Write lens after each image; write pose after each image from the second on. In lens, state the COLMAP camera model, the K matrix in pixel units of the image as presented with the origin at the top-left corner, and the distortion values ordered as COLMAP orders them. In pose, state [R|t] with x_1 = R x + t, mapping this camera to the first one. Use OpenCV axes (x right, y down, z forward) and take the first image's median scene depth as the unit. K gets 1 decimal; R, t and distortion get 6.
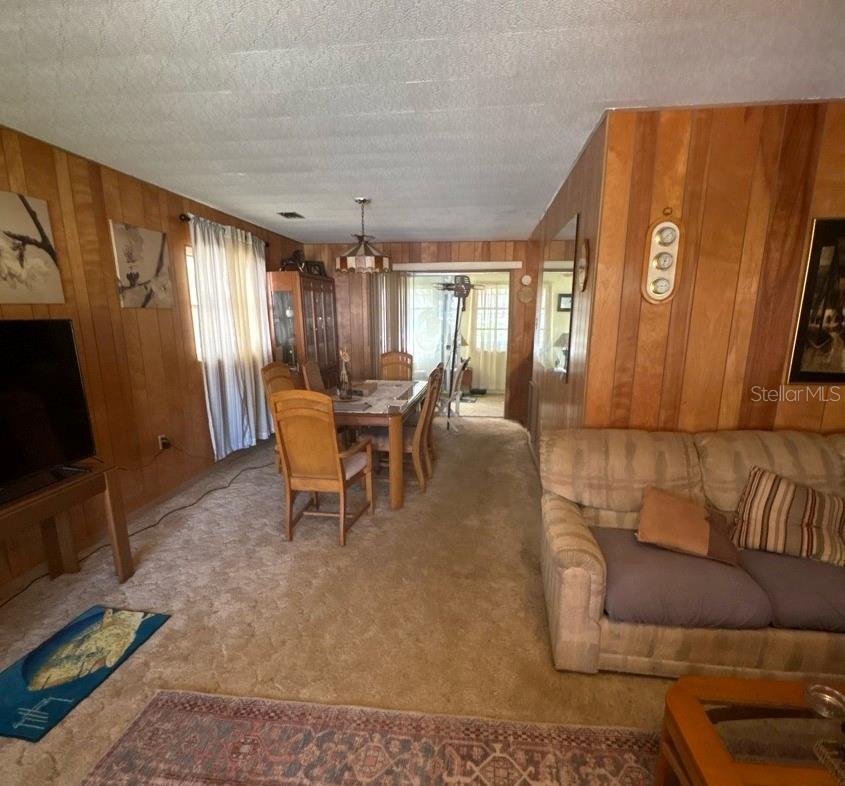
lens RADIAL K [[478.8, 0, 424.0], [0, 478.8, 424.2], [0, 0, 1]] dist [-0.000562, -0.000272]
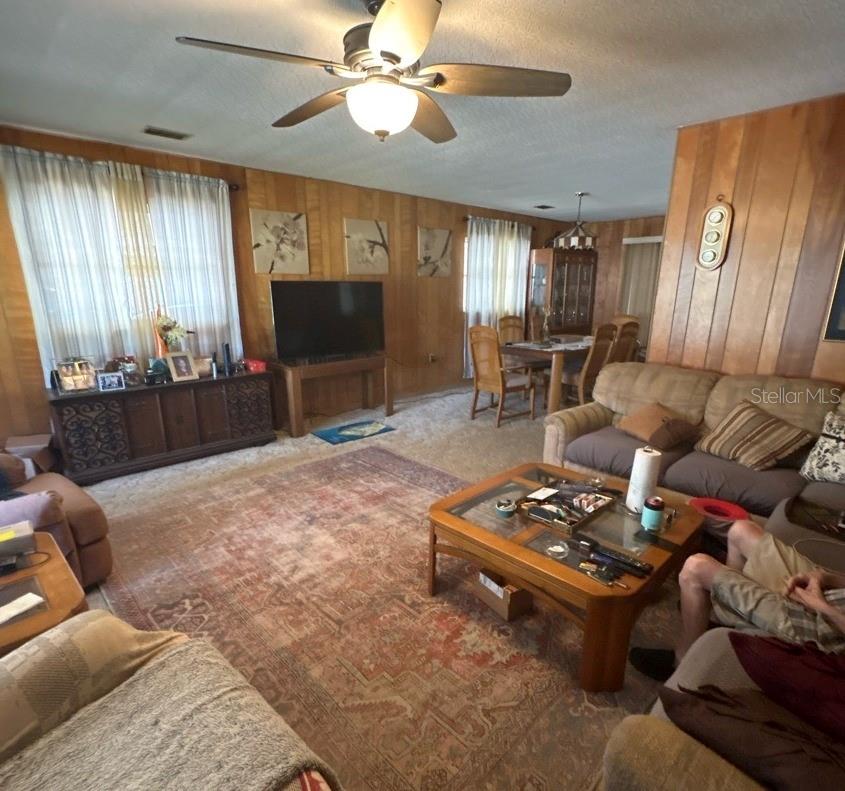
lens RADIAL K [[478.2, 0, 425.5], [0, 478.2, 426.0], [0, 0, 1]] dist [-0.002375, 0.000248]
pose [[0.766311, 0.186633, -0.614765, 0.755610], [-0.150350, 0.982401, 0.110829, 0.131020], [0.624630, 0.007501, 0.780885, -0.472289]]
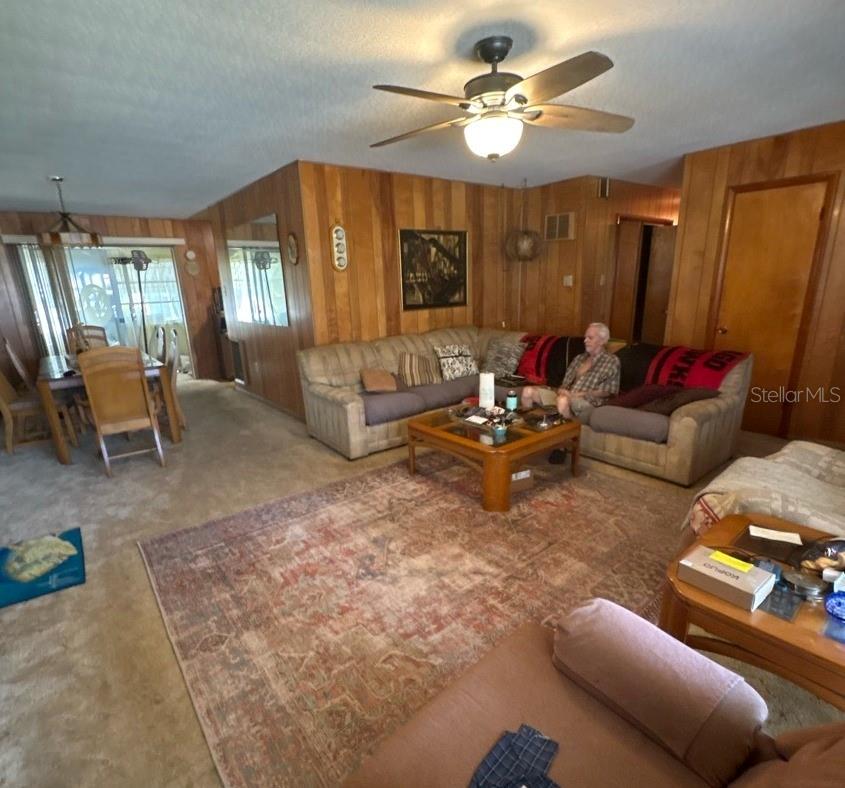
lens RADIAL K [[478.2, 0, 425.5], [0, 478.2, 424.5], [0, 0, 1]] dist [-0.002375, 0.000248]
pose [[0.707459, -0.226519, 0.669471, -0.613489], [0.191320, 0.973260, 0.127130, 0.138923], [-0.680366, 0.038144, 0.731879, -0.506843]]
